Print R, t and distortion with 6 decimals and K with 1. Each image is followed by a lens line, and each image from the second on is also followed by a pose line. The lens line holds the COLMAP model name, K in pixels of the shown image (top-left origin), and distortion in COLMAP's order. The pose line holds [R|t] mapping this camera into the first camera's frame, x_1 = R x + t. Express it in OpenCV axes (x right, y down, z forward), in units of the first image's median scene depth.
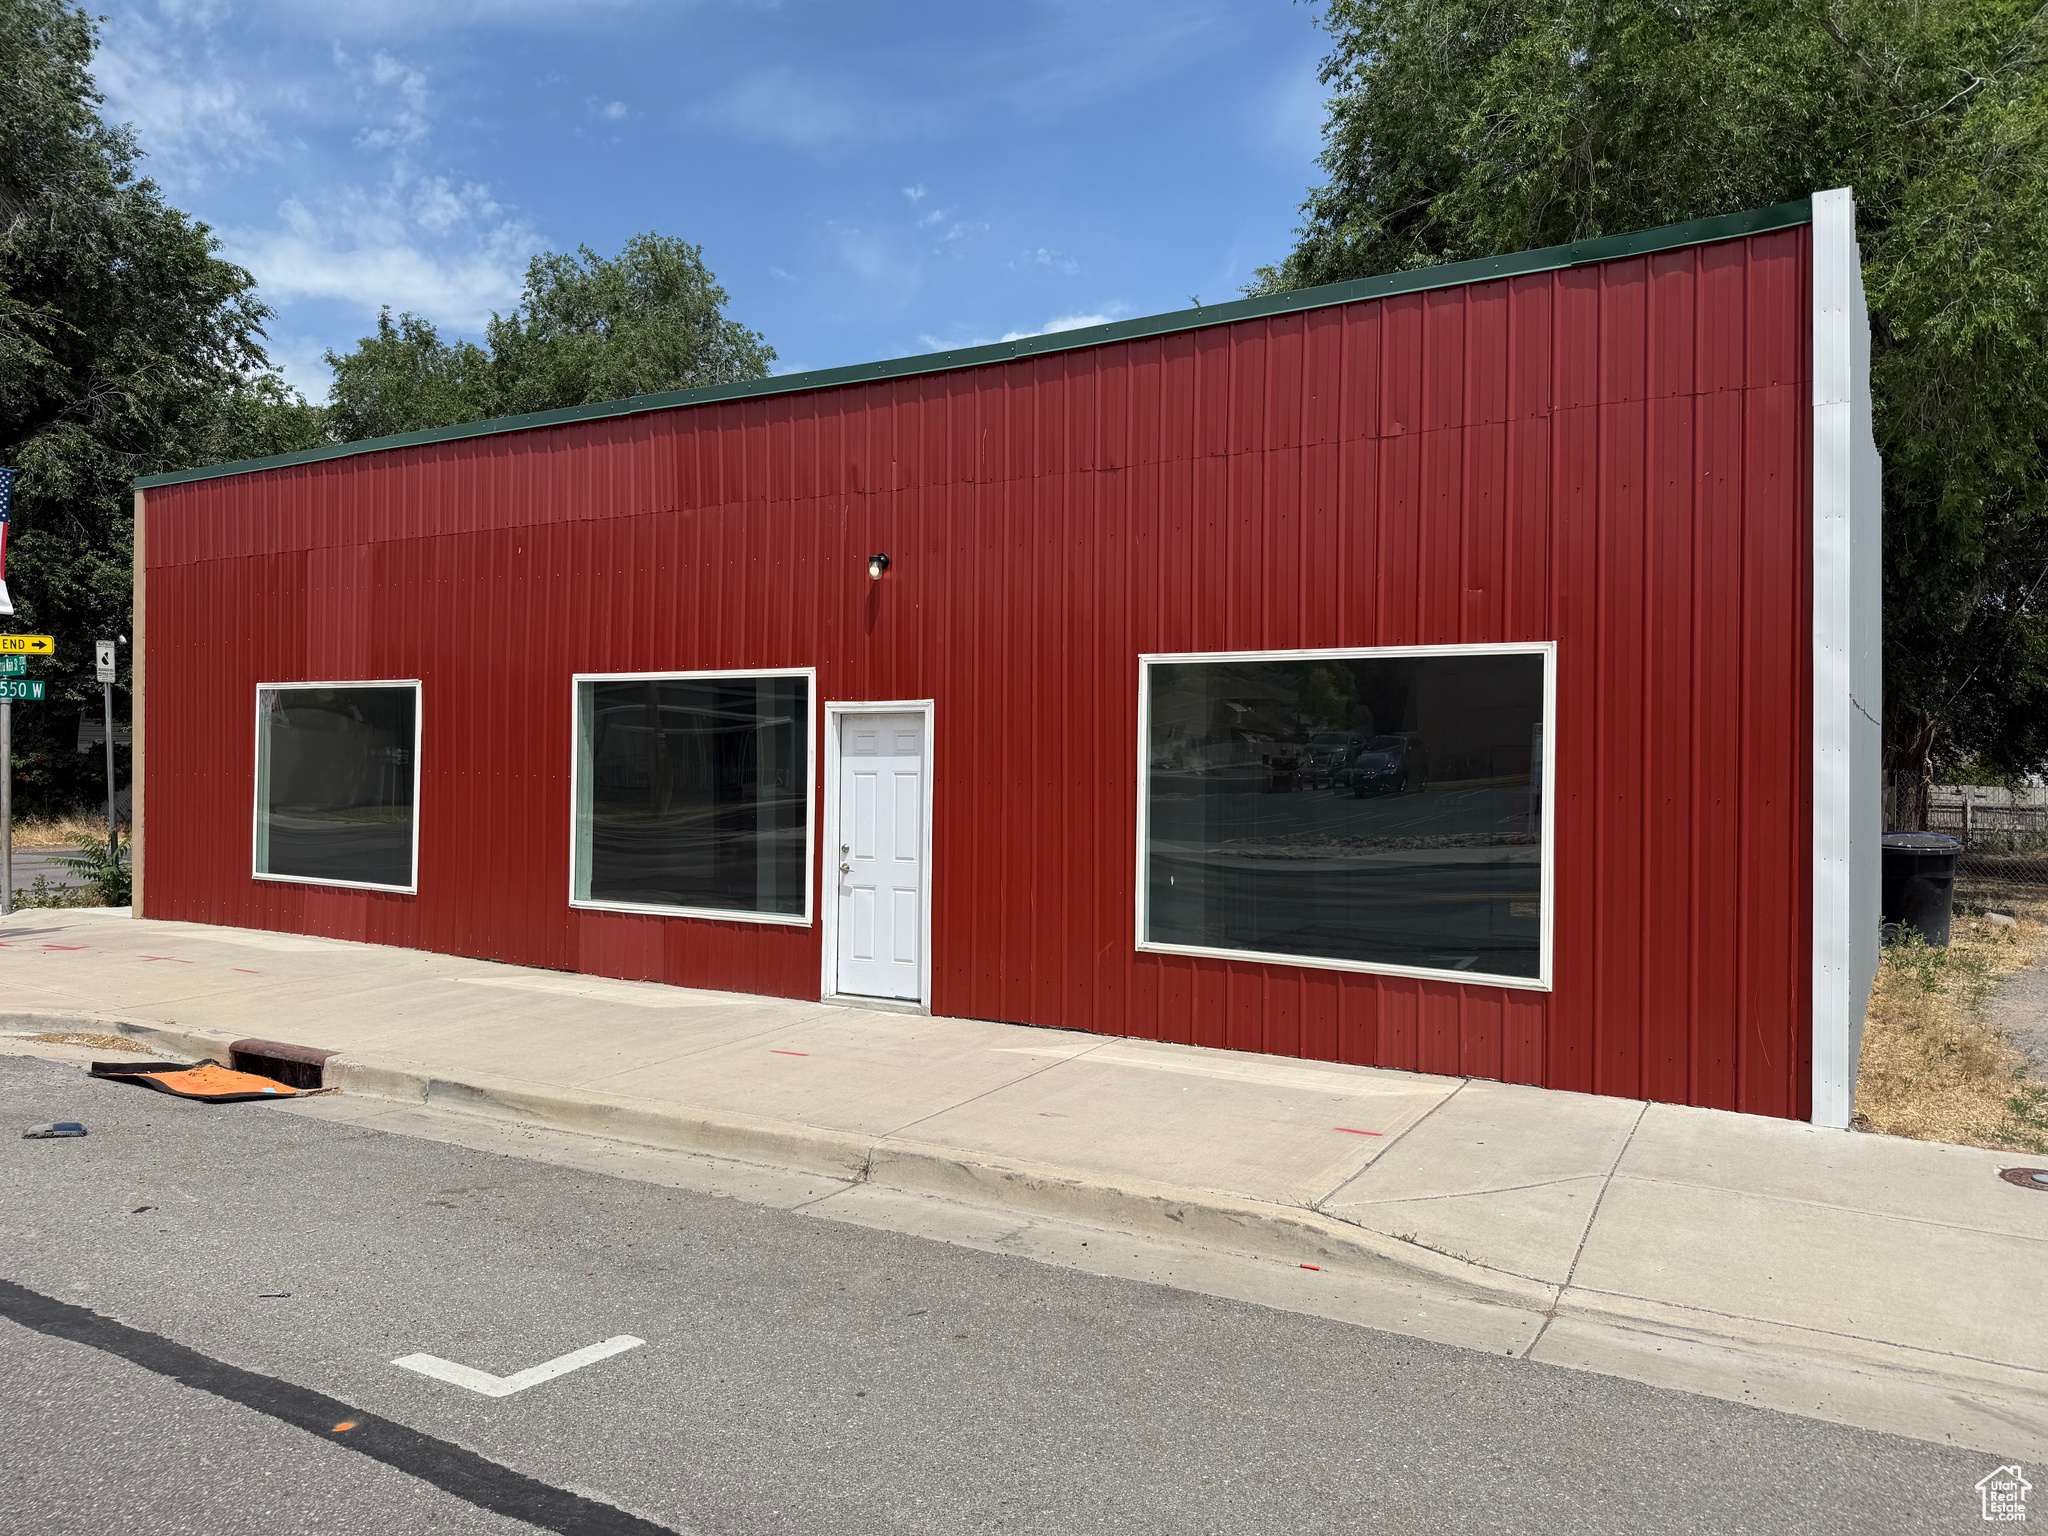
lens RADIAL K [[1418.7, 0, 1024.0], [0, 1418.7, 768.0], [0, 0, 1]] dist [0.118425, -0.207192]
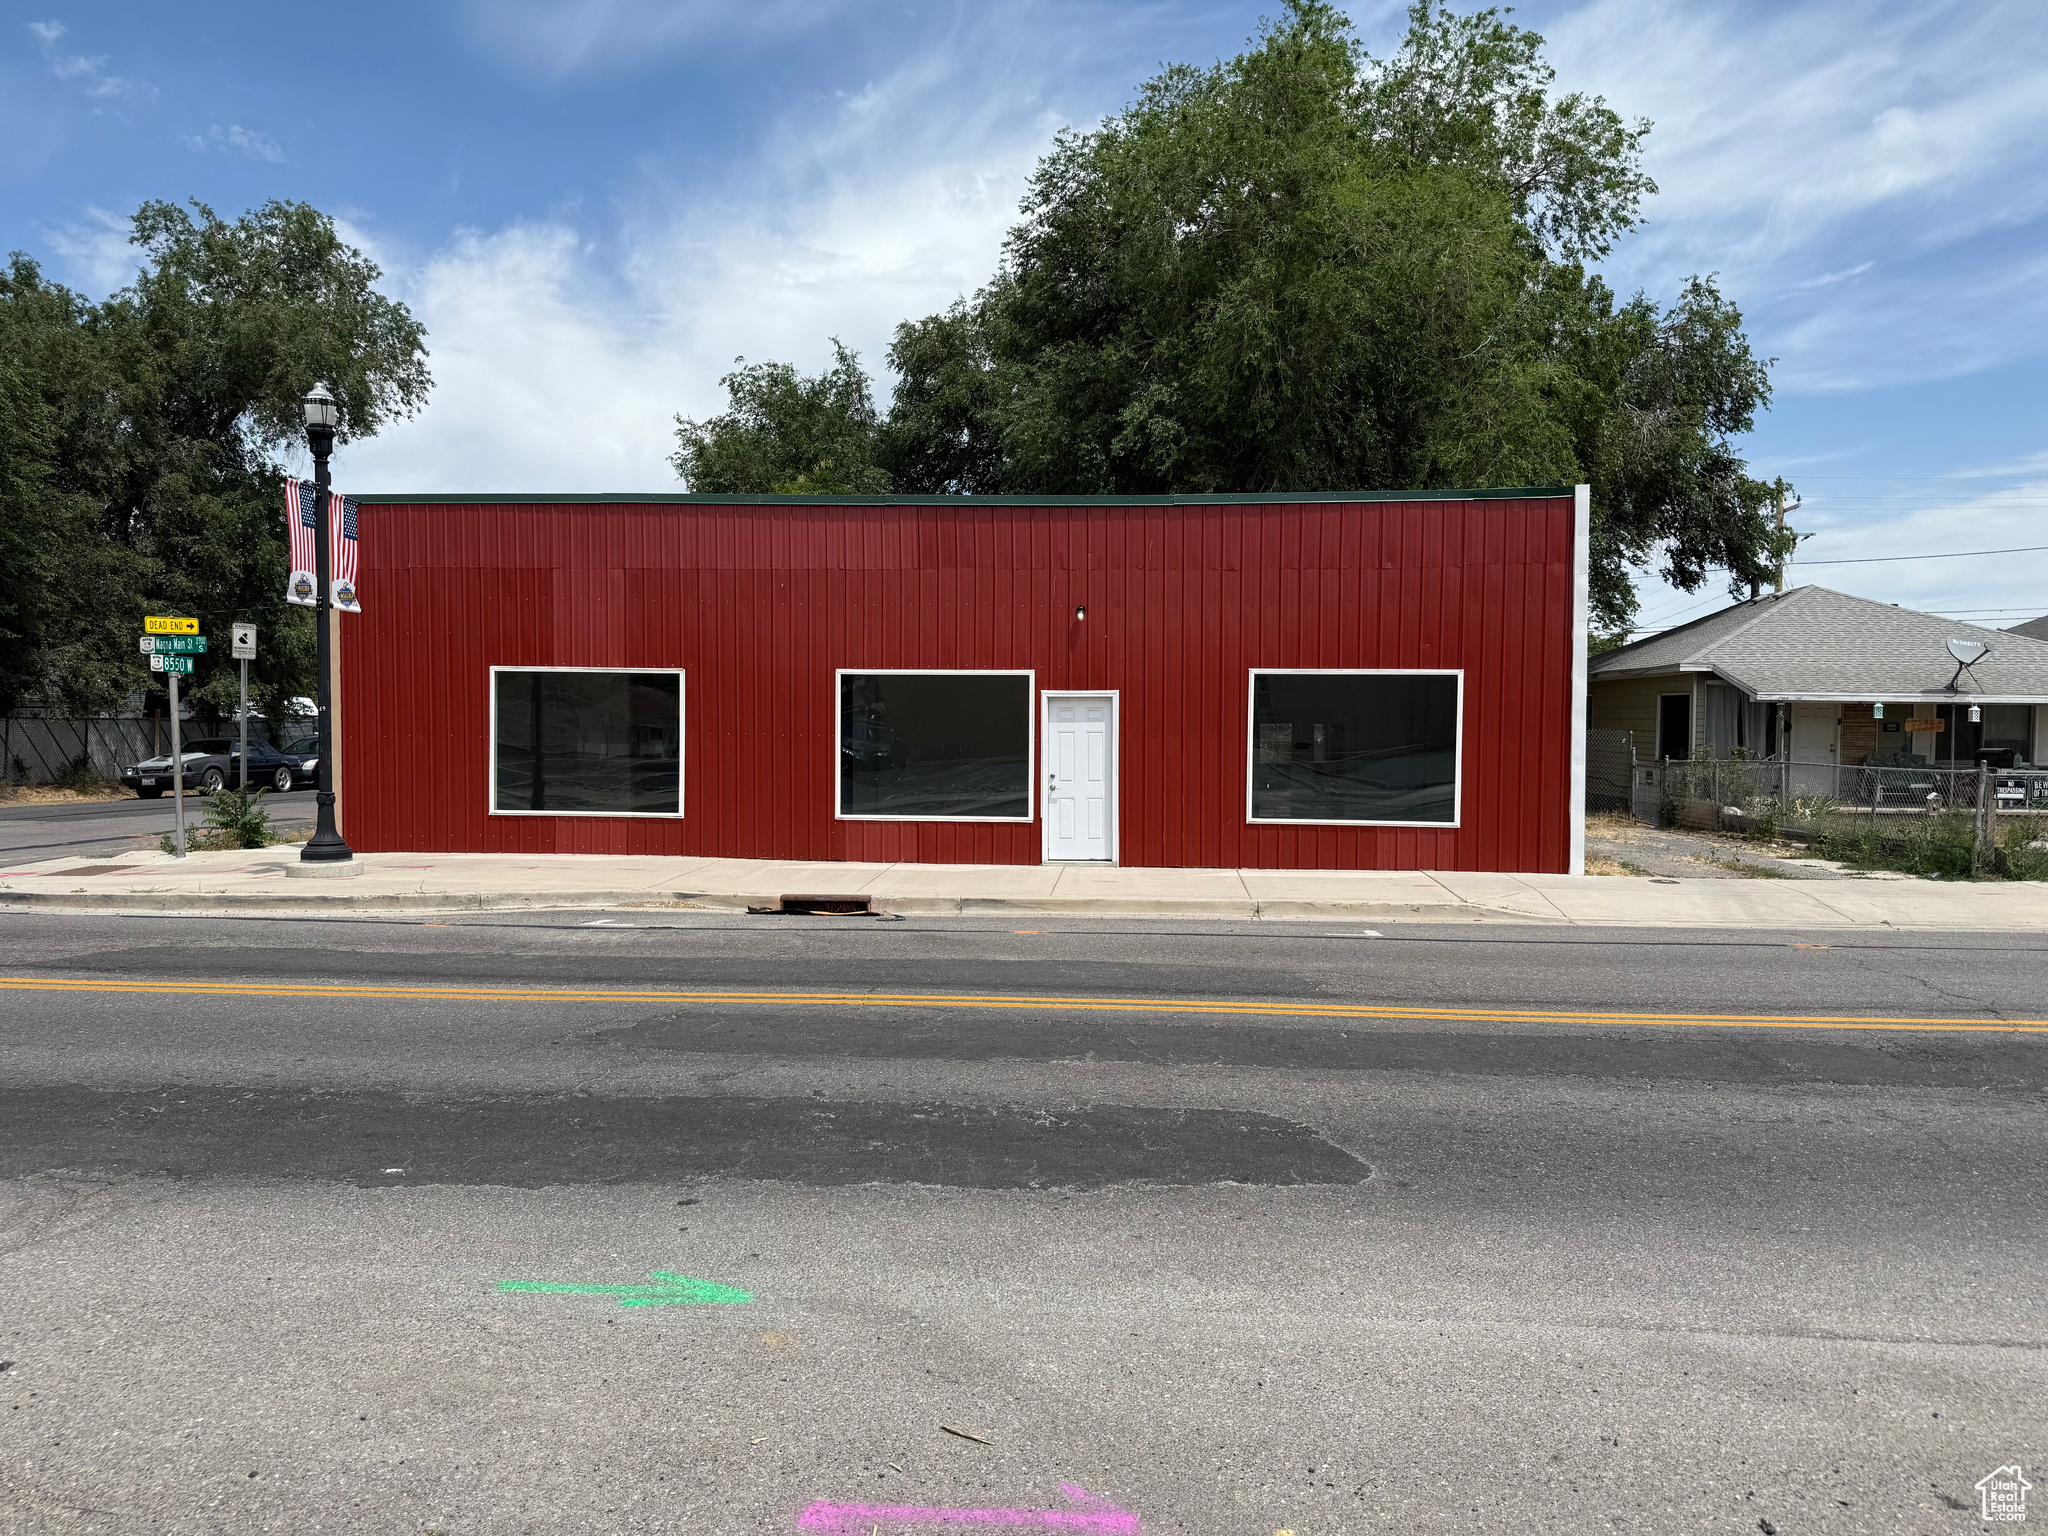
lens RADIAL K [[1418.7, 0, 1024.0], [0, 1418.7, 768.0], [0, 0, 1]] dist [0.118425, -0.207192]
pose [[0.905707, -0.016848, 0.423570, -0.883442], [0.004686, 0.999547, 0.029740, -0.004116], [-0.423879, -0.024951, 0.905375, -0.536429]]
